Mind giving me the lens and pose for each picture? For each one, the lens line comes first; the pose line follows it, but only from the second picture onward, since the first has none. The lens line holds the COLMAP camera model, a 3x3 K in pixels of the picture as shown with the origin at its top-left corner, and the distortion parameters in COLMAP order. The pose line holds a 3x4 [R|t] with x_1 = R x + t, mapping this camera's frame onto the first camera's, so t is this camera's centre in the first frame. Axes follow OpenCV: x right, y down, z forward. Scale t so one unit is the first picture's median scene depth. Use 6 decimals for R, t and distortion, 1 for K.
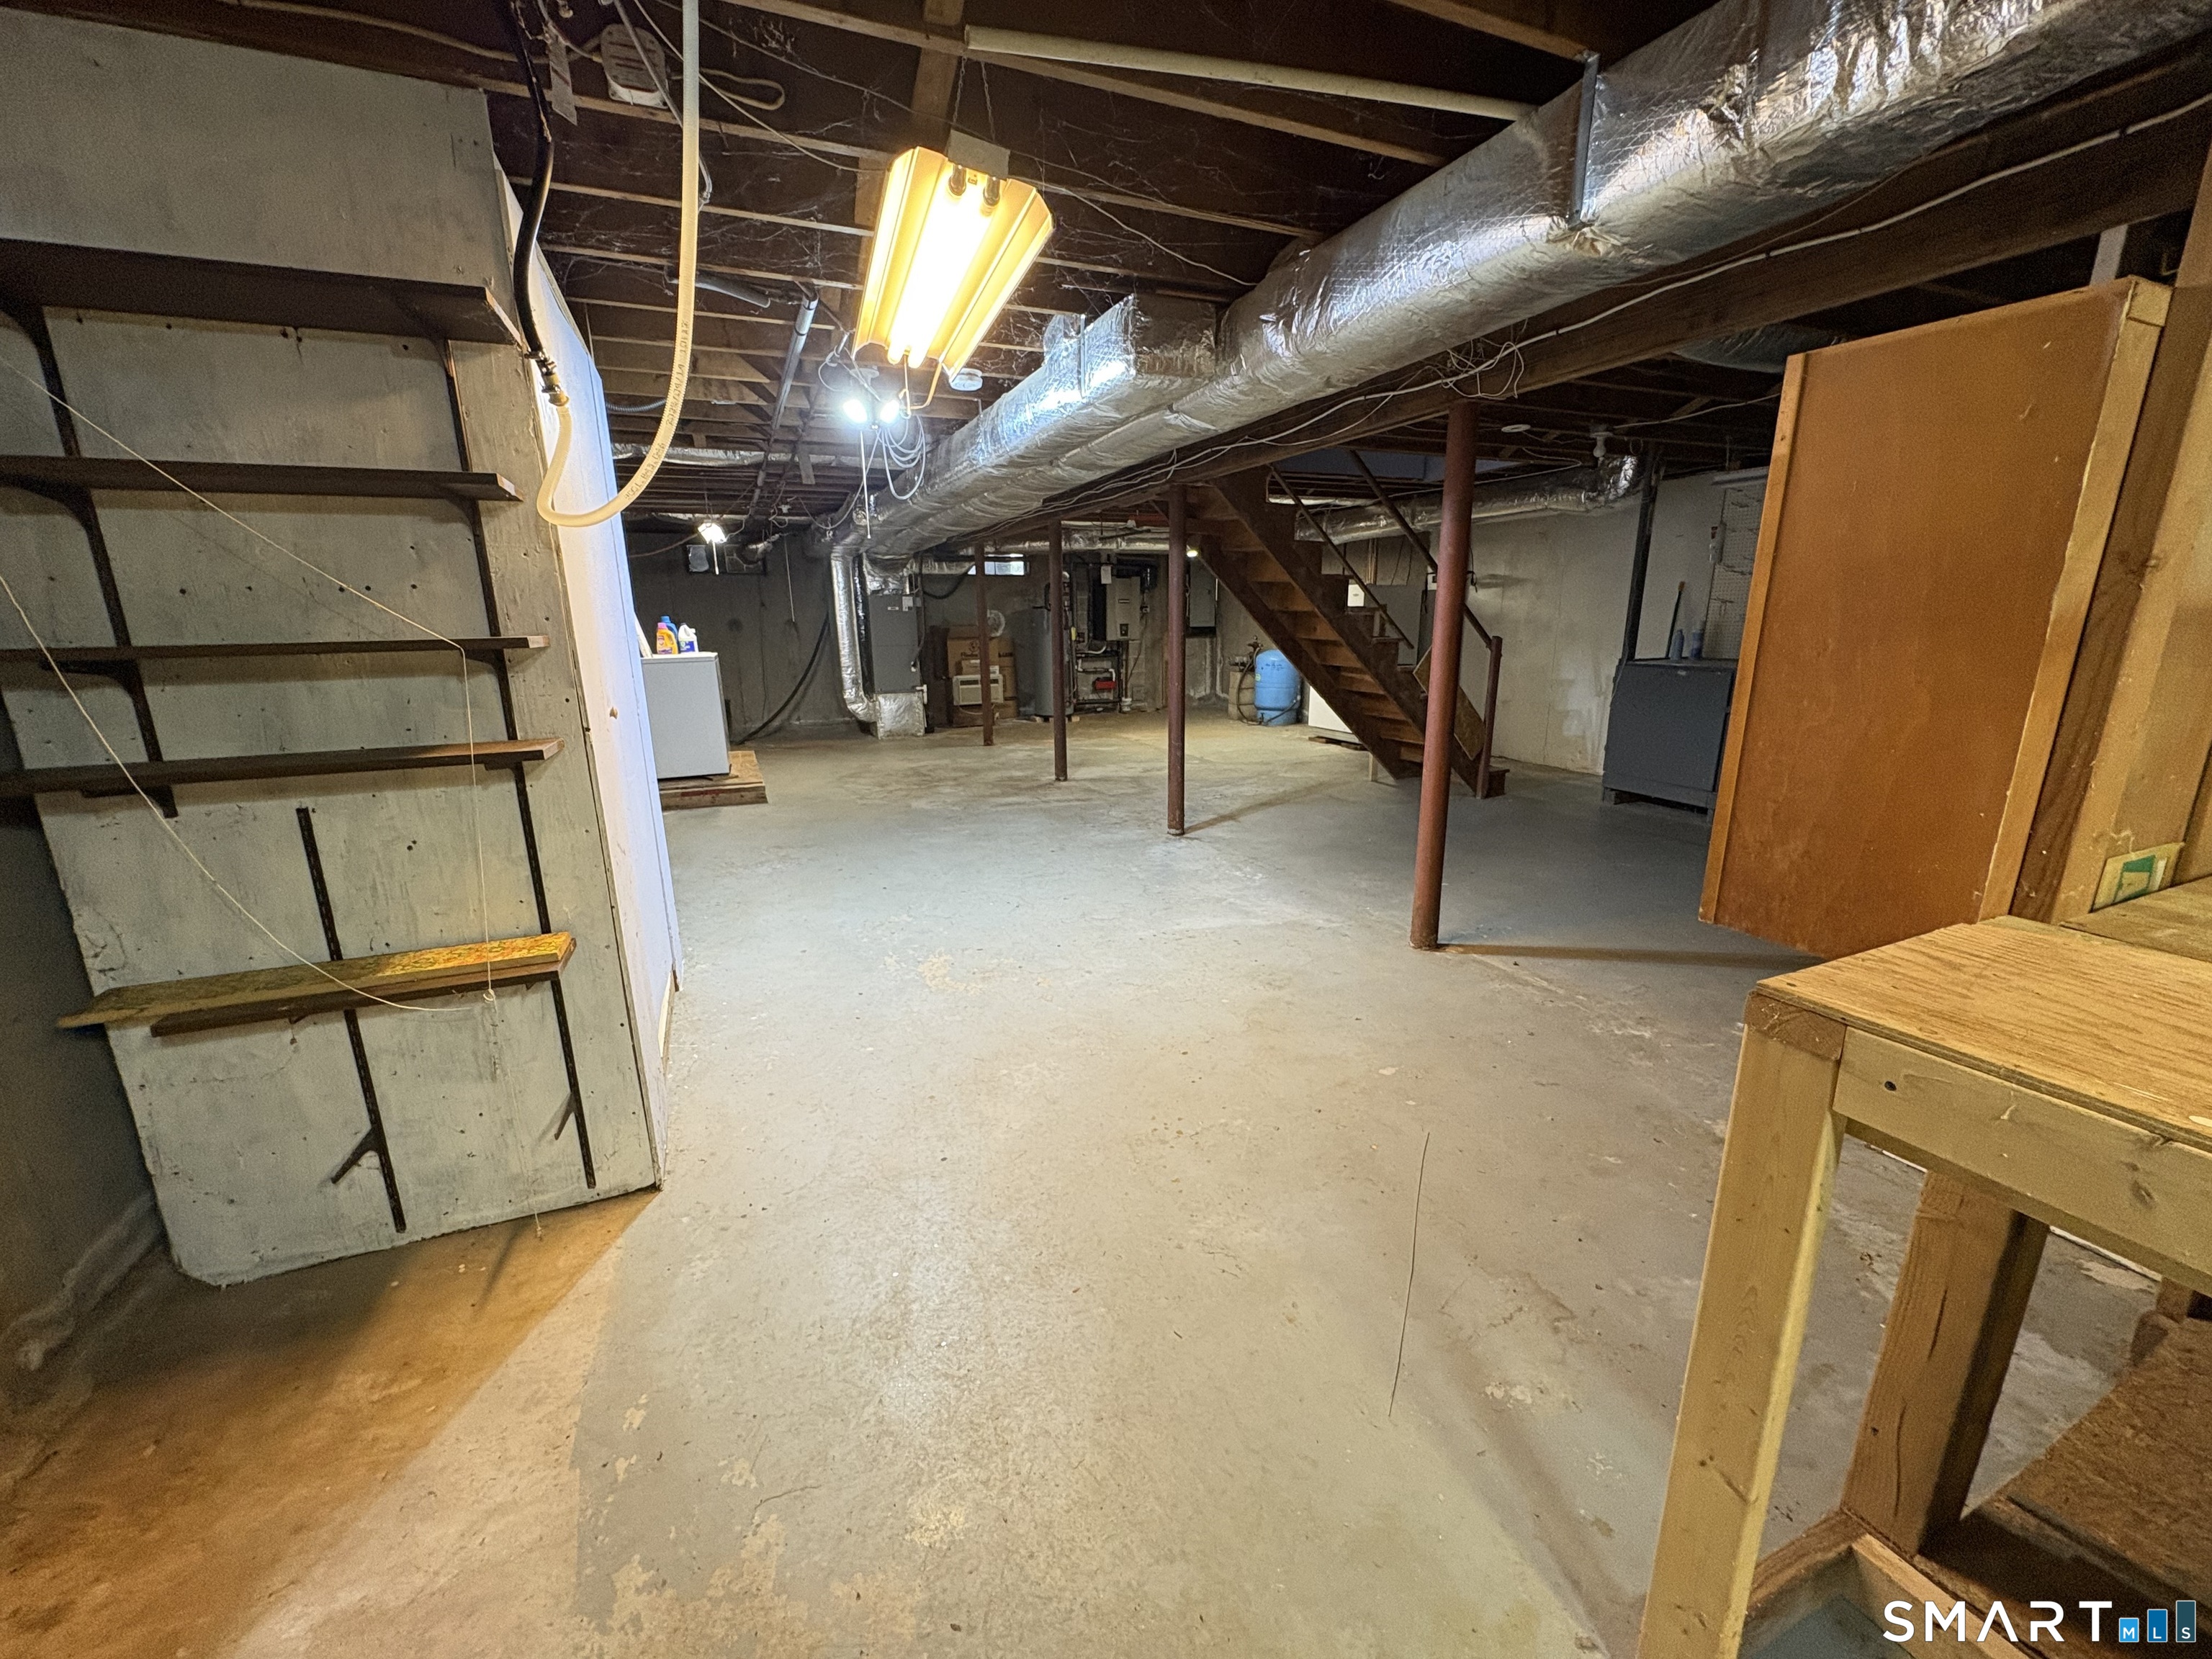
lens RADIAL K [[885.5, 0, 1101.4], [0, 885.5, 834.7], [0, 0, 1]] dist [0.006472, -0.000213]
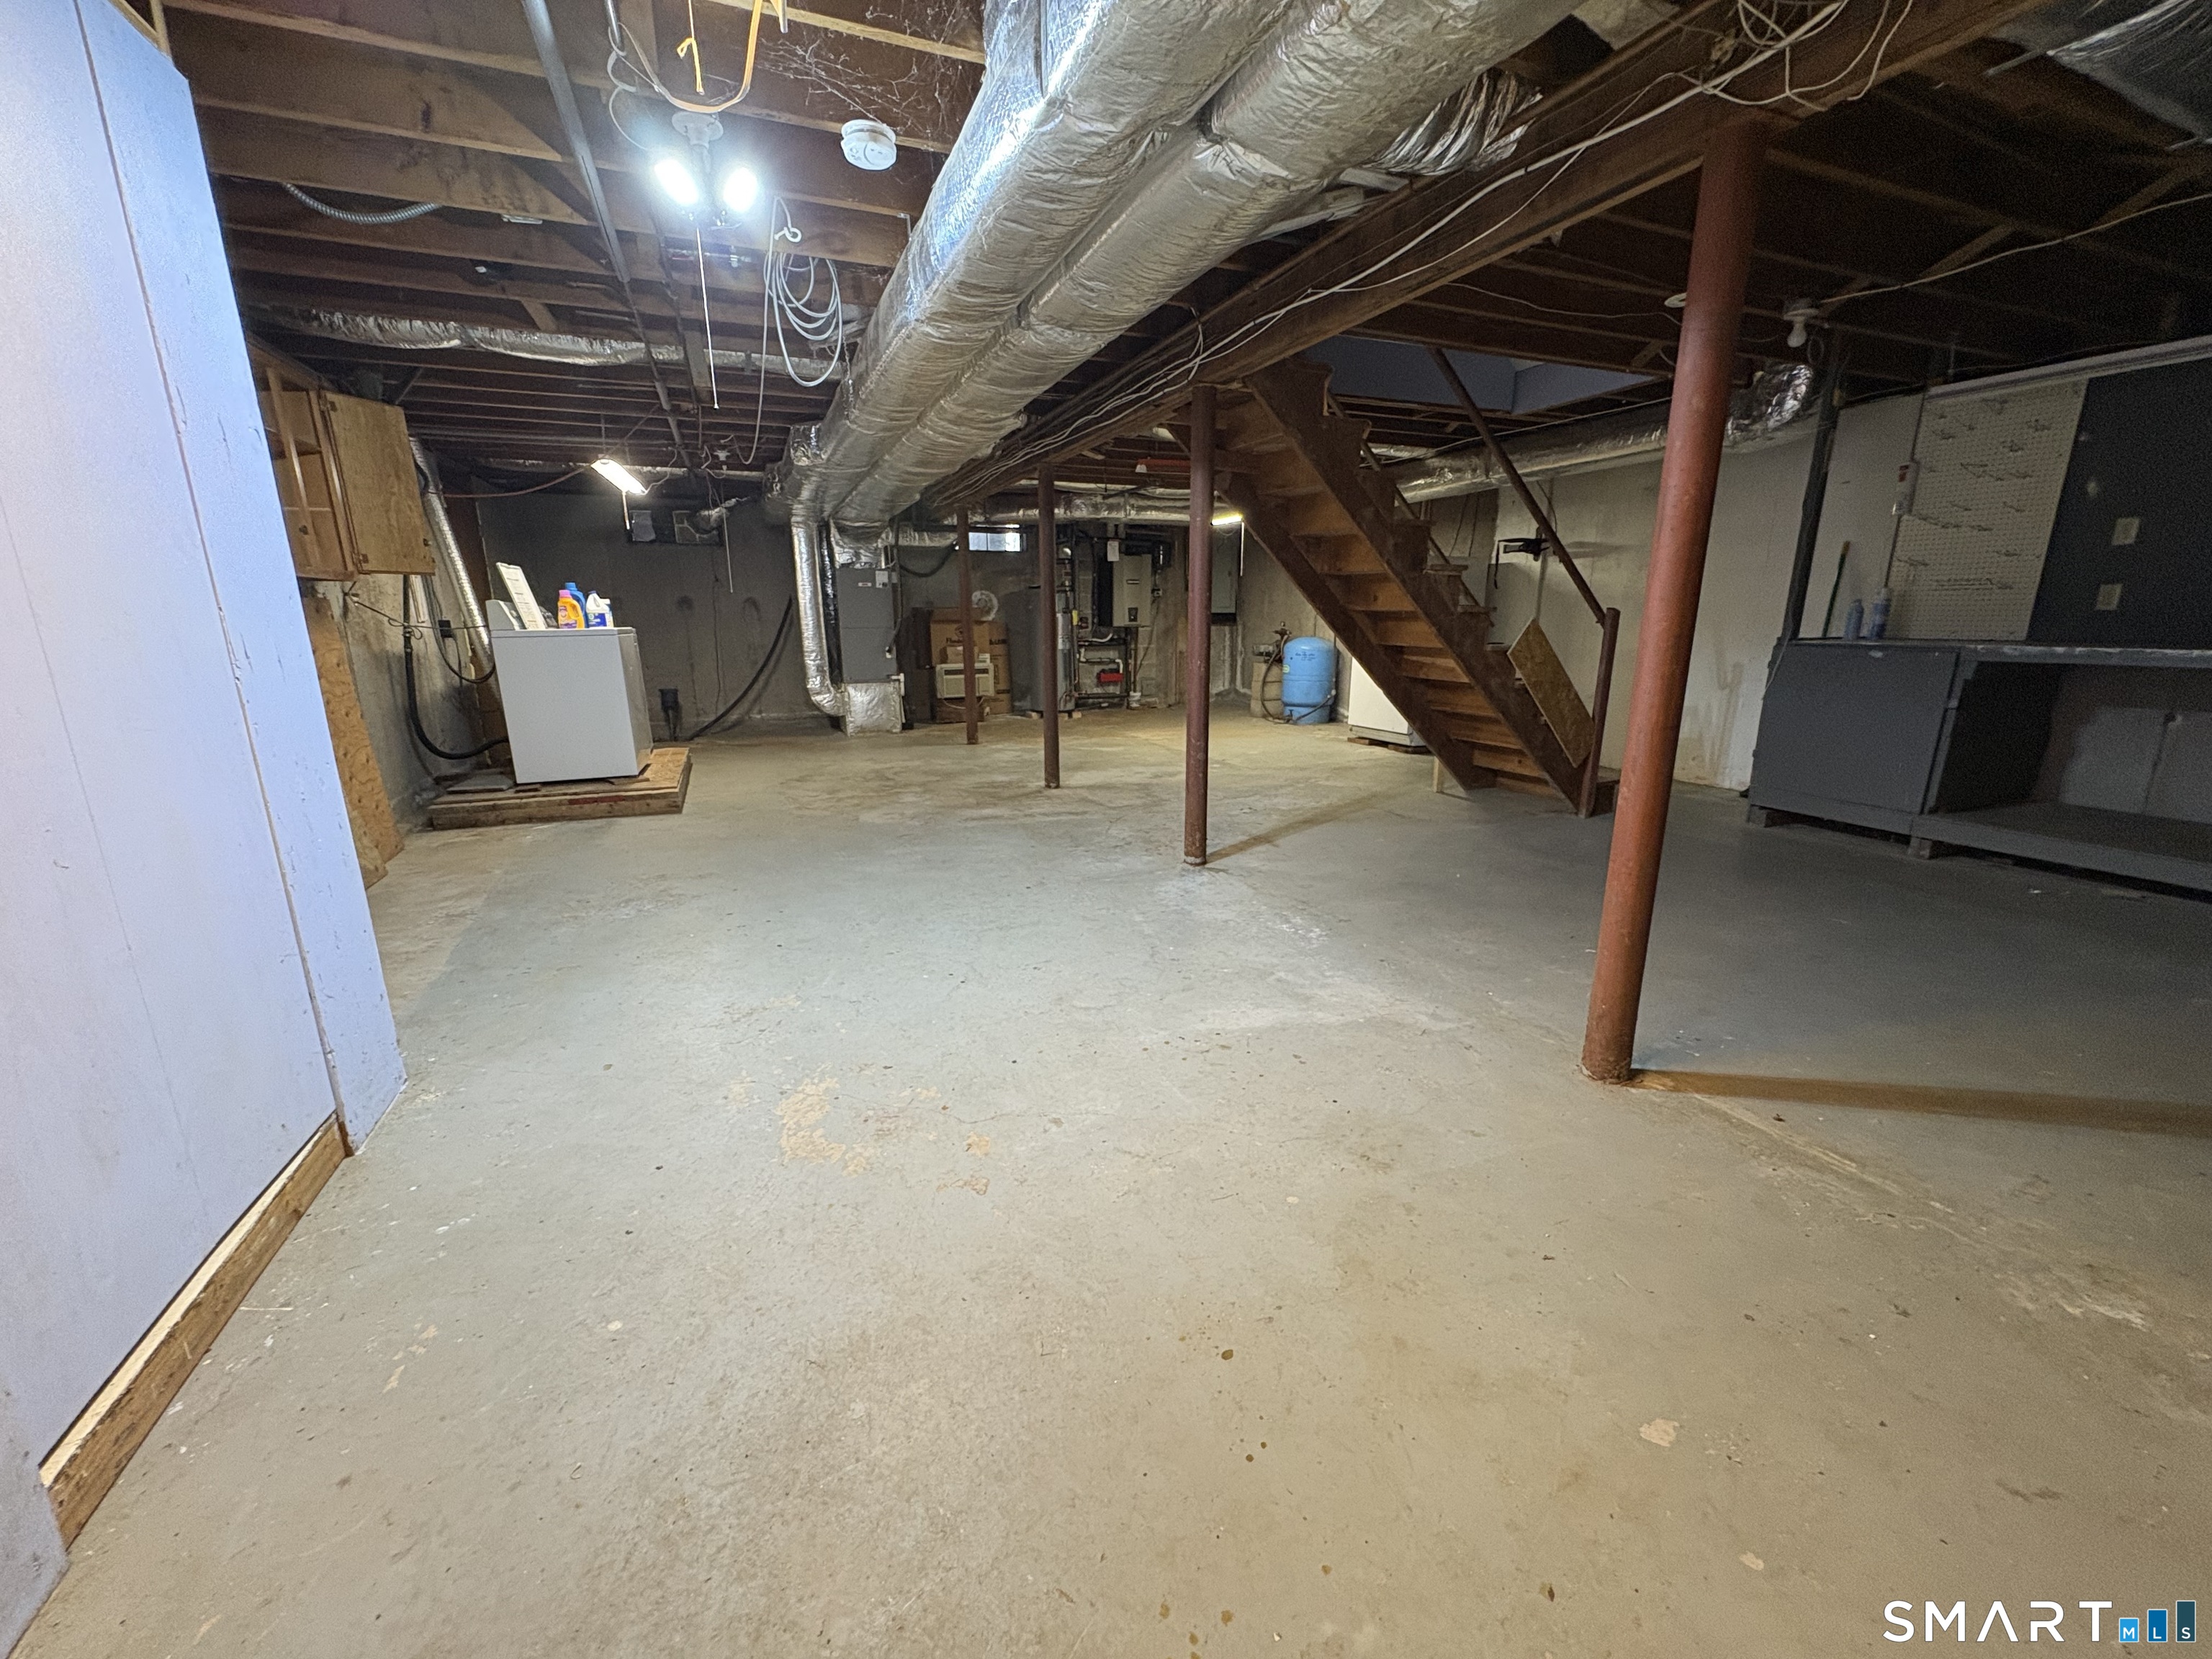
lens RADIAL K [[885.5, 0, 1100.6], [0, 885.5, 828.7], [0, 0, 1]] dist [0.006472, -0.000213]
pose [[0.999876, 0.009911, -0.012203, 0.021668], [-0.009999, 0.999924, -0.007211, -0.040610], [0.012130, 0.007332, 0.999900, 0.420883]]
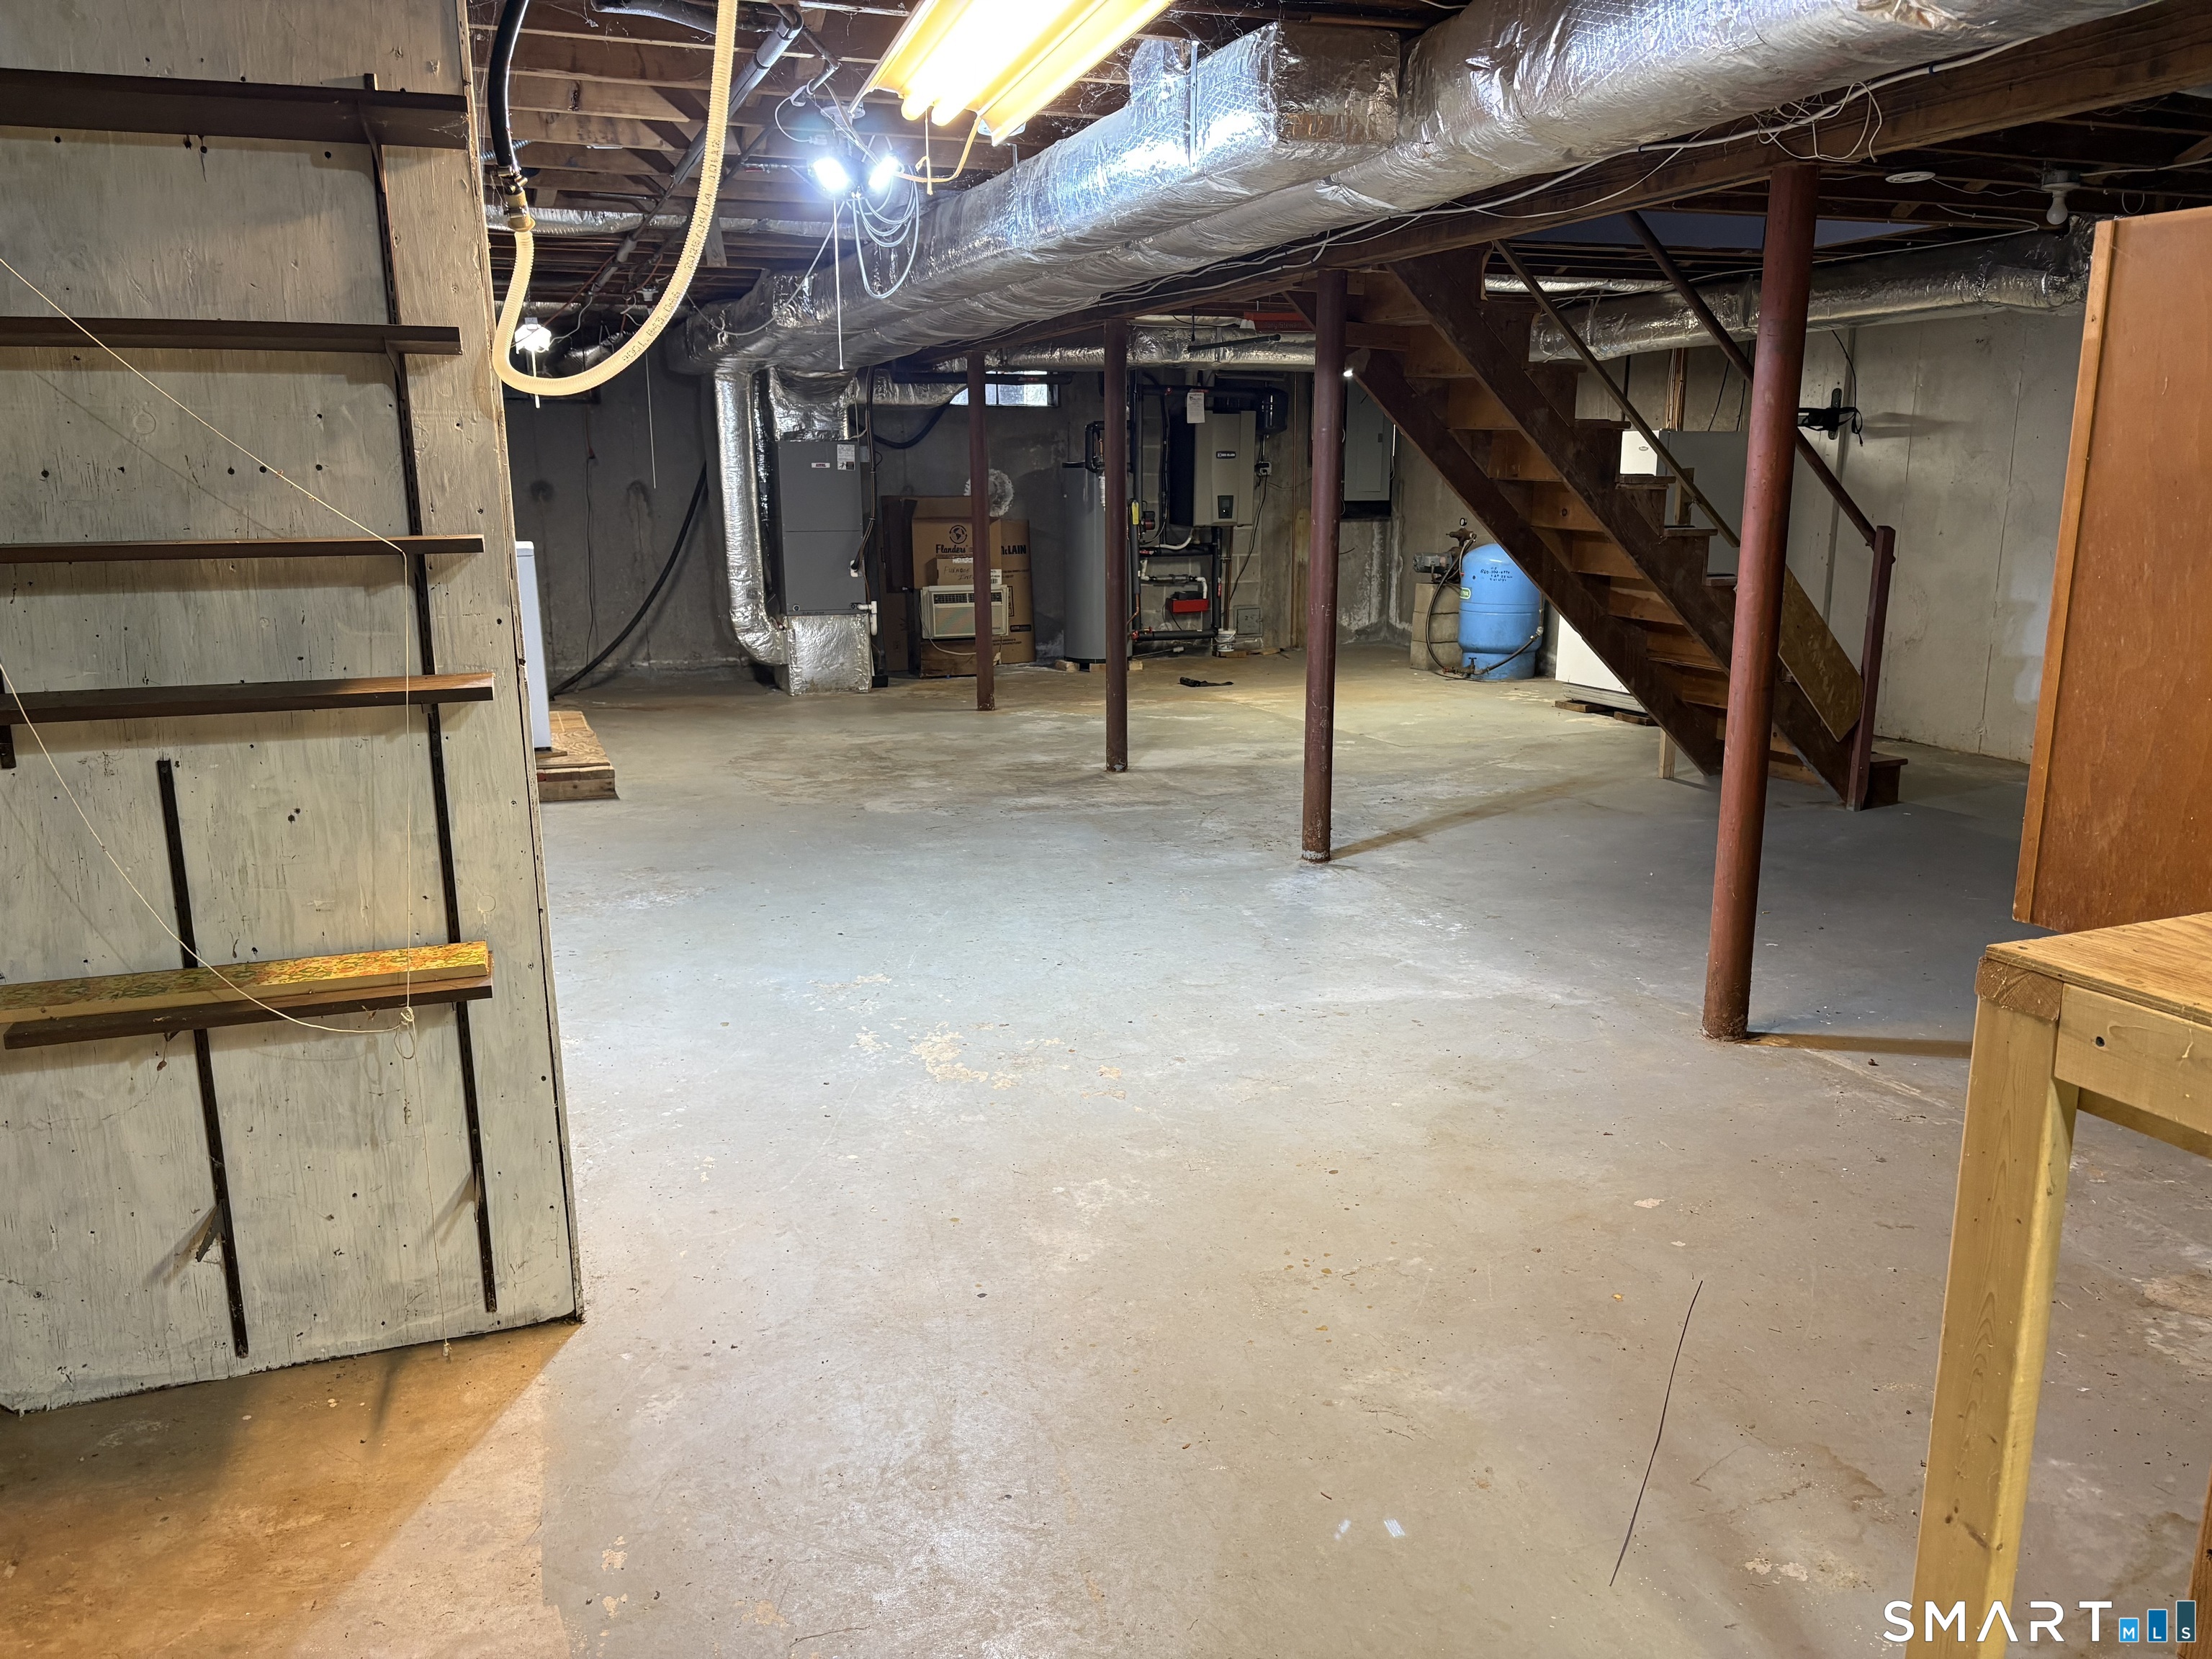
lens RADIAL K [[1679.2, 0, 1103.6], [0, 1679.2, 864.5], [0, 0, 1]] dist [0.057154, -0.044161]
pose [[0.999186, 0.016598, -0.036779, -0.028365], [-0.017081, 0.999771, -0.012865, 0.033161], [0.036557, 0.013483, 0.999241, -0.212825]]
